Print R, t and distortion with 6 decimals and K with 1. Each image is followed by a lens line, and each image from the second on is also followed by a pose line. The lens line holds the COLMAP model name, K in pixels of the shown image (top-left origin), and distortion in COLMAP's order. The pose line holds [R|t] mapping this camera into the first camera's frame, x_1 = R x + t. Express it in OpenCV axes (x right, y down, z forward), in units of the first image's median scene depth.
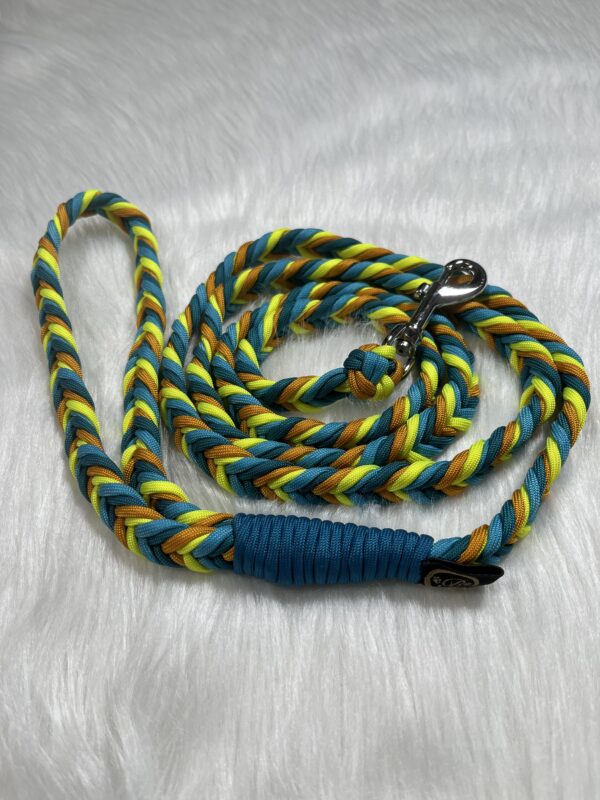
lens RADIAL K [[600.8, 0, 300.0], [0, 600.8, 400.0], [0, 0, 1]] dist [0.023286, -0.003507]
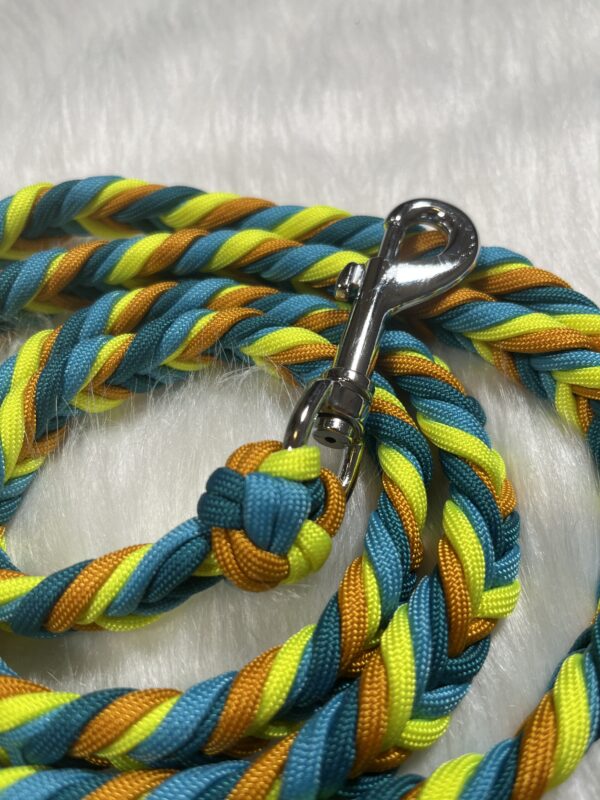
lens RADIAL K [[626.2, 0, 286.8], [0, 626.2, 397.4], [0, 0, 1]] dist [0.001366, -0.006814]
pose [[0.977701, -0.173715, 0.117997, 0.080922], [0.165597, 0.983299, 0.075500, -0.131327], [-0.129142, -0.054276, 0.990140, 0.504461]]
